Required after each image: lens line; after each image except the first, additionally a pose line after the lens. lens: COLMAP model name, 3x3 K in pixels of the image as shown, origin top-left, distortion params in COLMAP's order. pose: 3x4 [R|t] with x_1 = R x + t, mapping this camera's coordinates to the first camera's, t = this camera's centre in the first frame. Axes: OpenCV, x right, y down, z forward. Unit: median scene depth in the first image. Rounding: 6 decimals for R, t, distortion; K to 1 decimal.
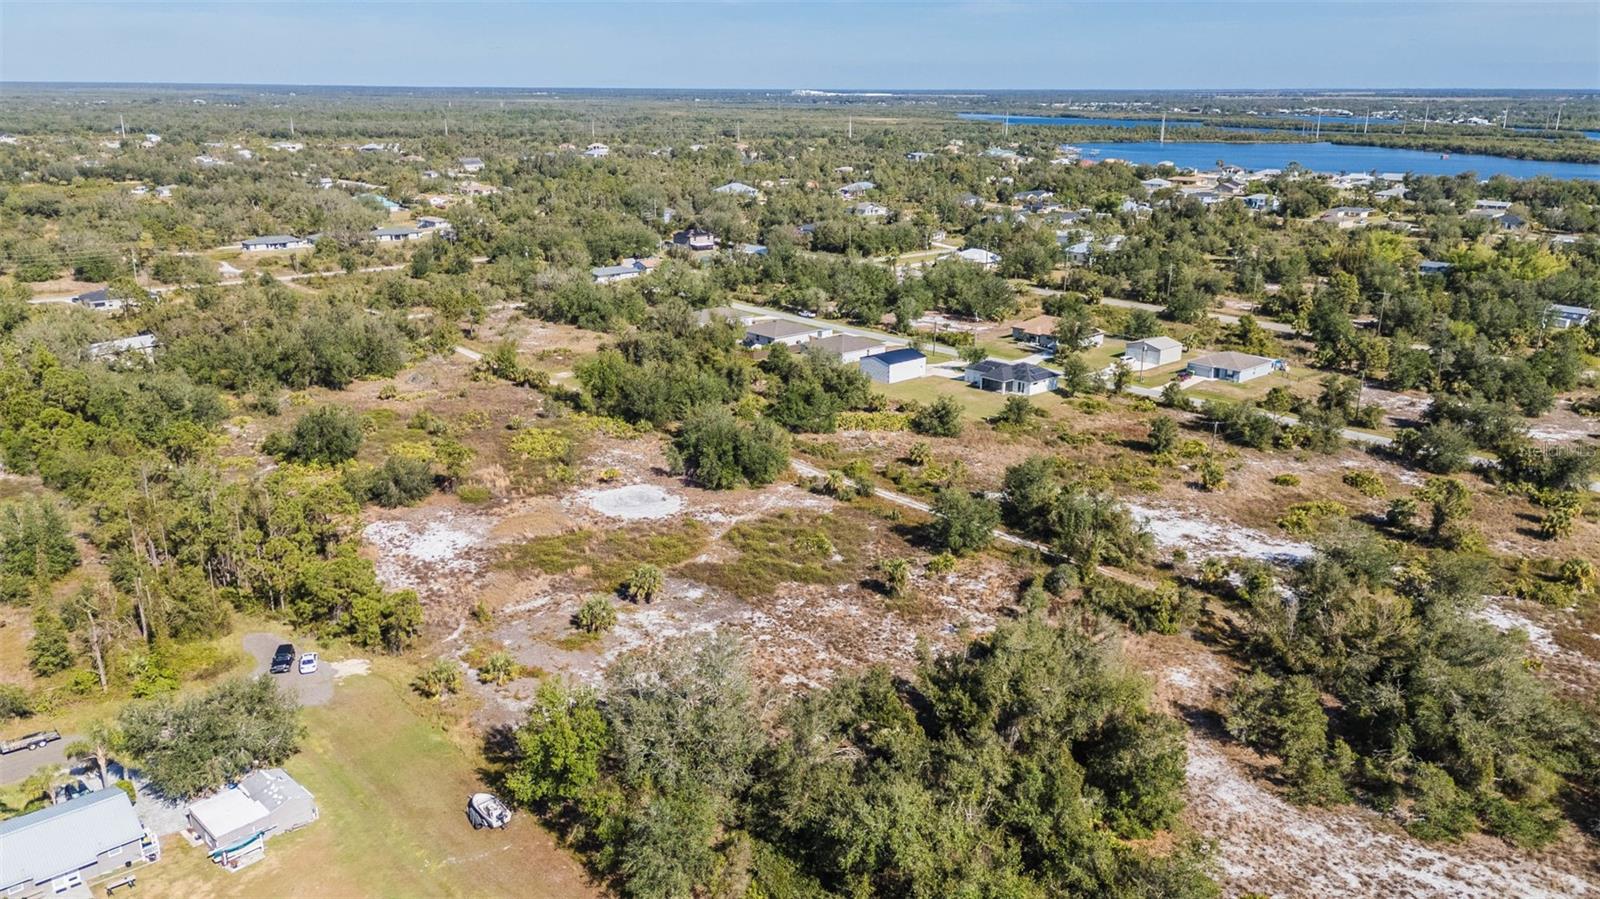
lens RADIAL K [[1171.6, 0, 795.0], [0, 1171.6, 448.8], [0, 0, 1]] dist [0.062222, -0.054647]
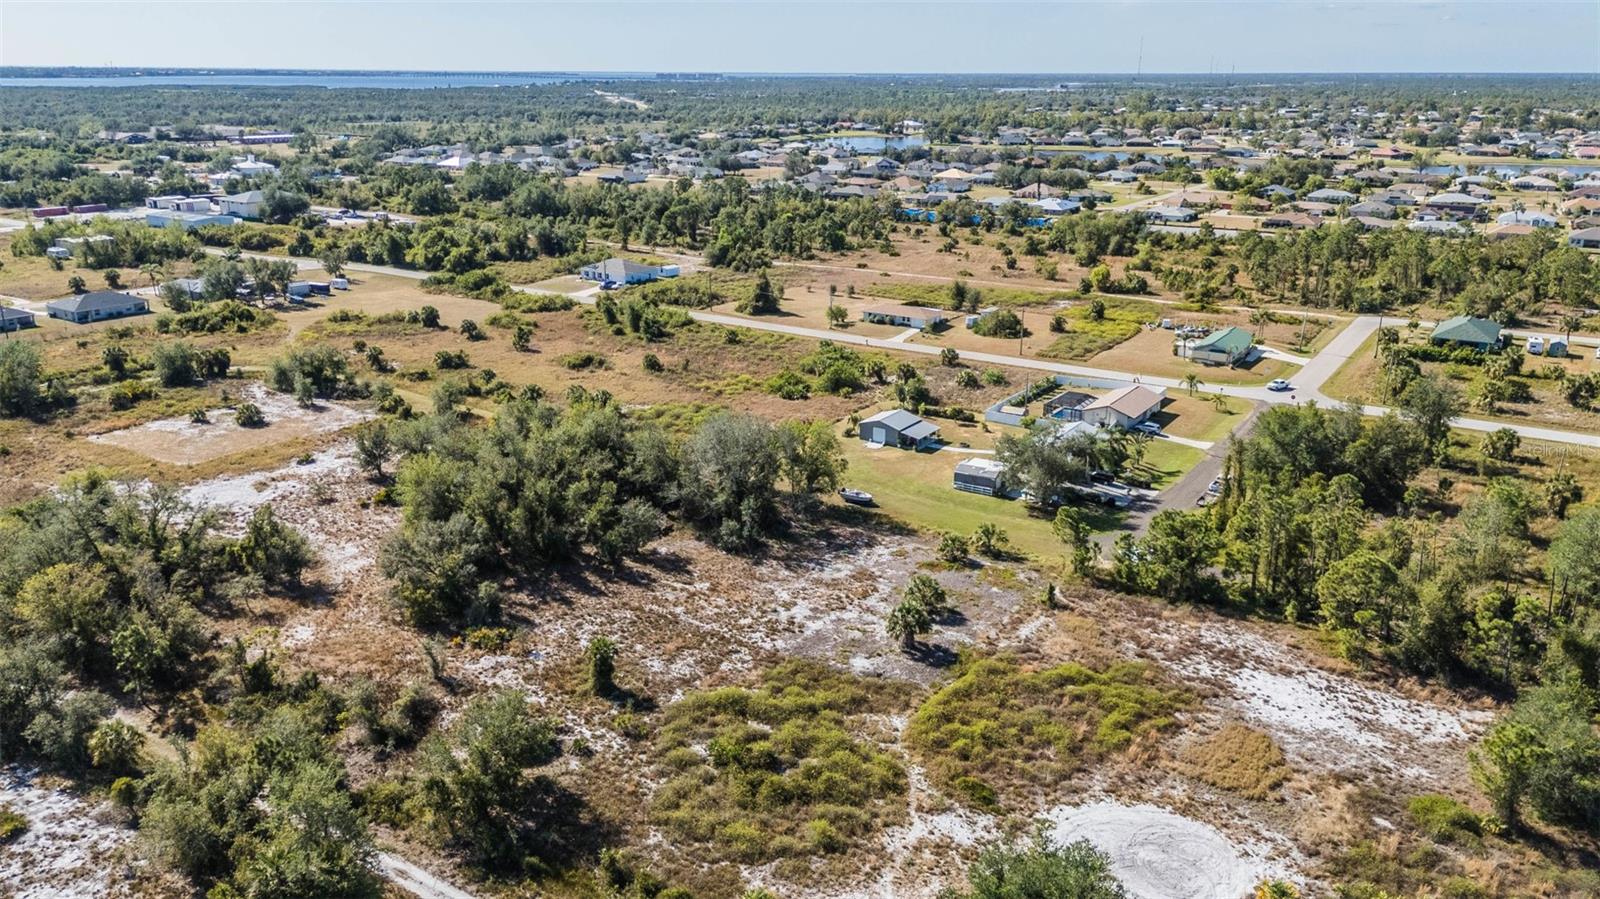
lens RADIAL K [[1171.6, 0, 794.4], [0, 1171.6, 454.6], [0, 0, 1]] dist [0.062222, -0.054647]
pose [[-0.966903, 0.077309, -0.243149, 0.102829], [-0.077108, 0.819886, 0.567310, -0.321865], [0.243213, 0.567283, -0.786789, 1.122049]]
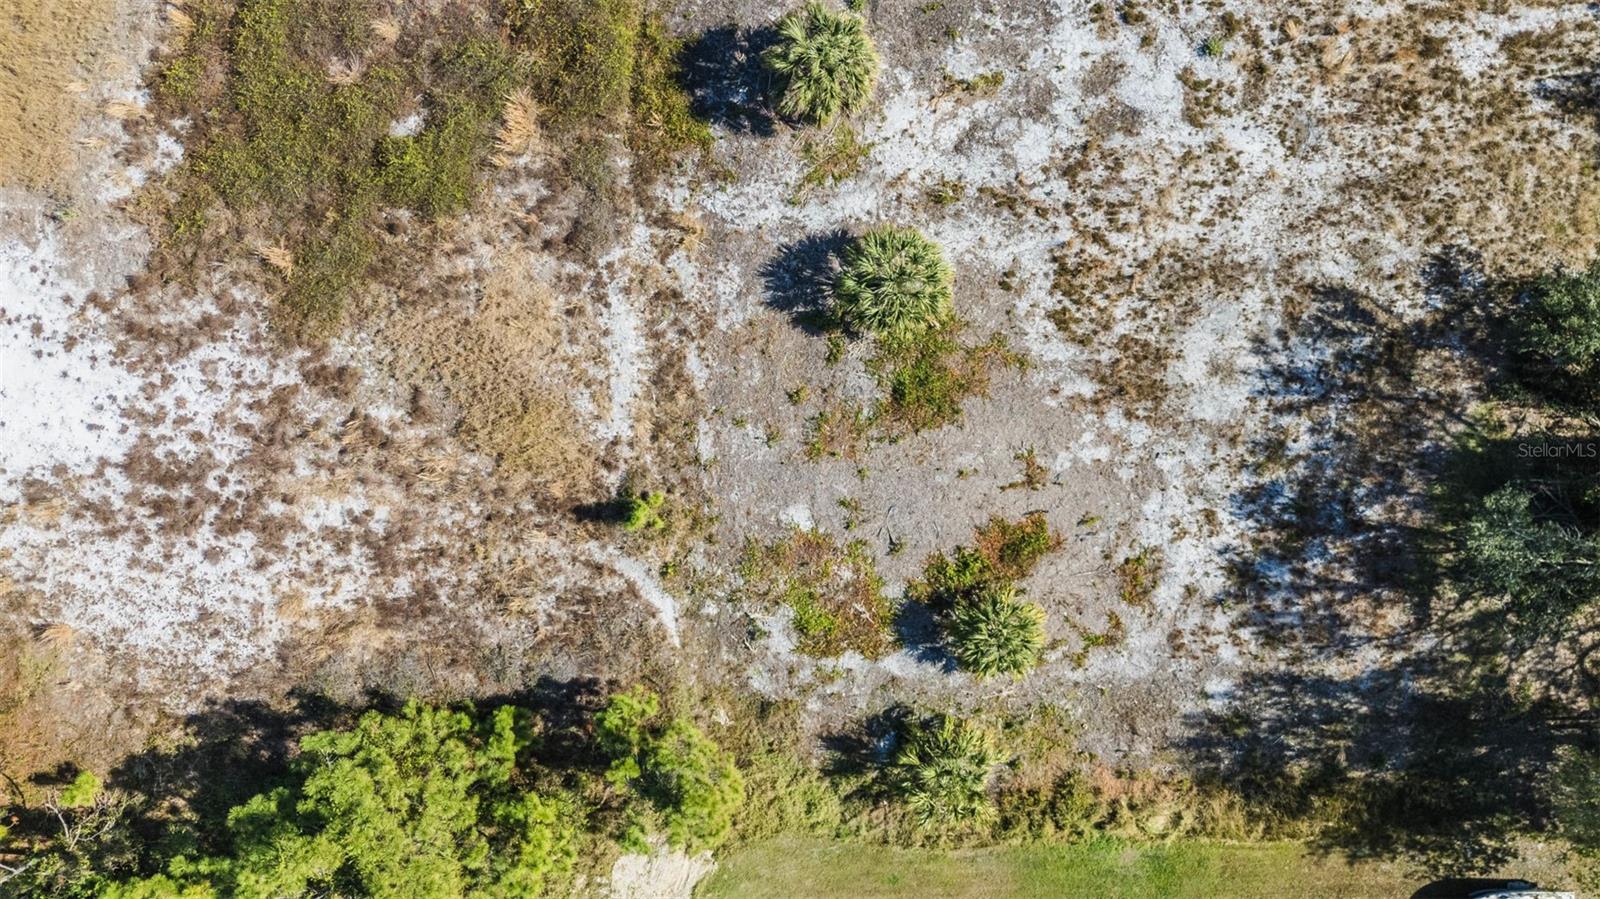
lens RADIAL K [[1171.6, 0, 799.9], [0, 1171.6, 449.6], [0, 0, 1]] dist [0.062222, -0.054647]
pose [[0.635106, -0.772298, -0.014019, -0.148612], [0.242117, 0.181807, 0.953061, -0.125985], [-0.733498, -0.608689, 0.302453, 0.603894]]
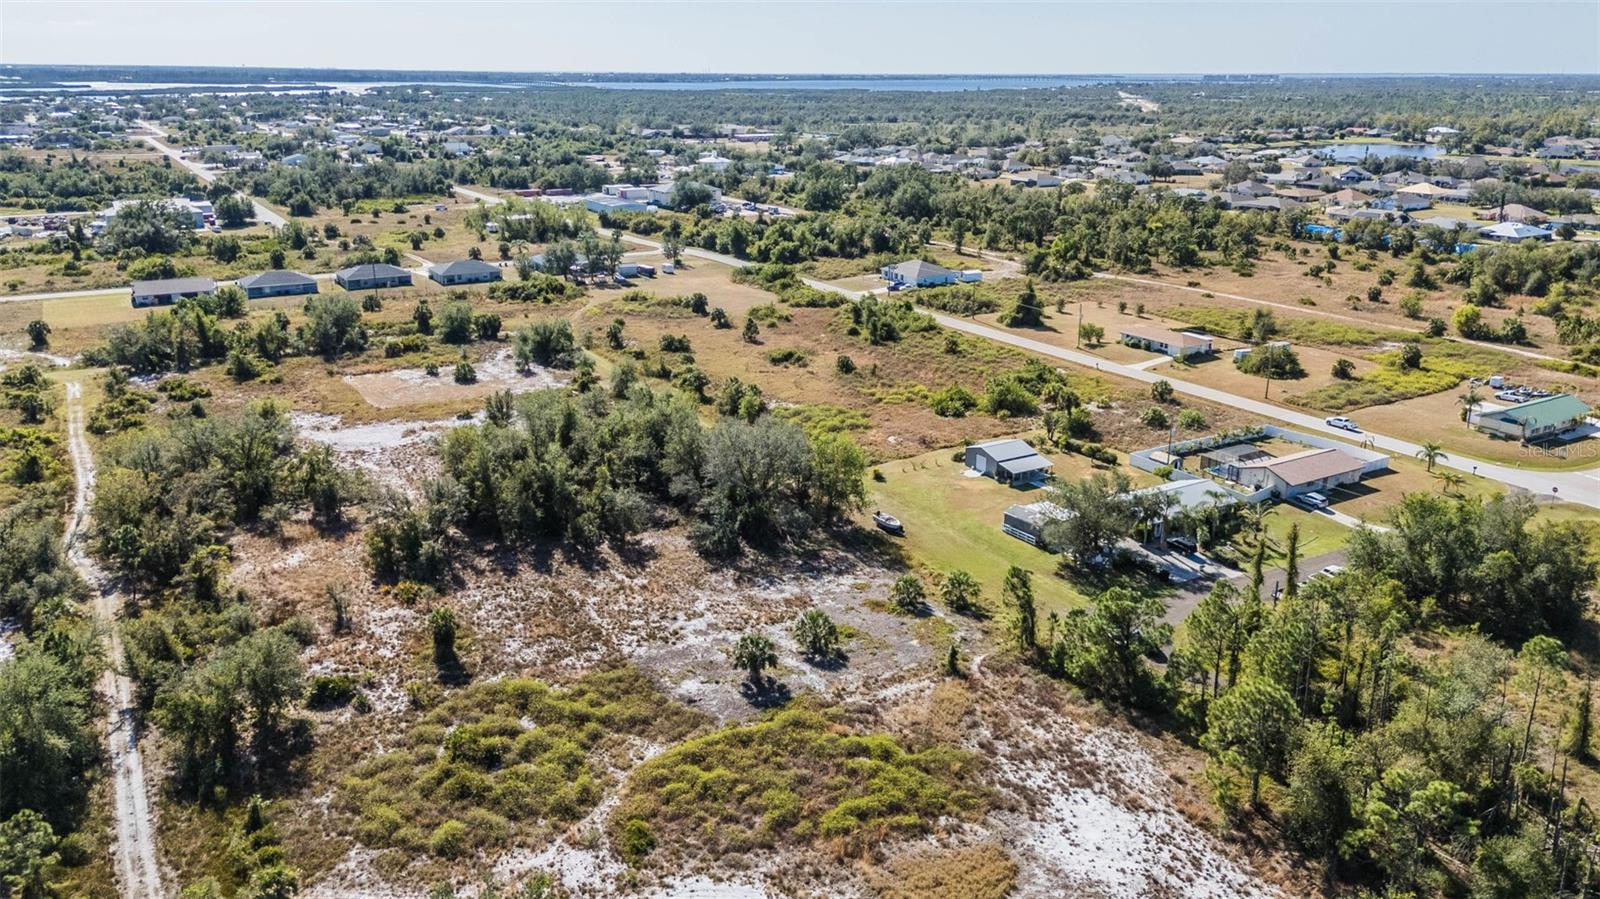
lens RADIAL K [[1171.6, 0, 796.3], [0, 1171.6, 448.7], [0, 0, 1]] dist [0.062222, -0.054647]
pose [[-0.984078, -0.056983, 0.168353, -0.199215], [0.049527, 0.821779, 0.567650, -0.315240], [-0.170696, 0.566950, -0.805873, 1.107074]]
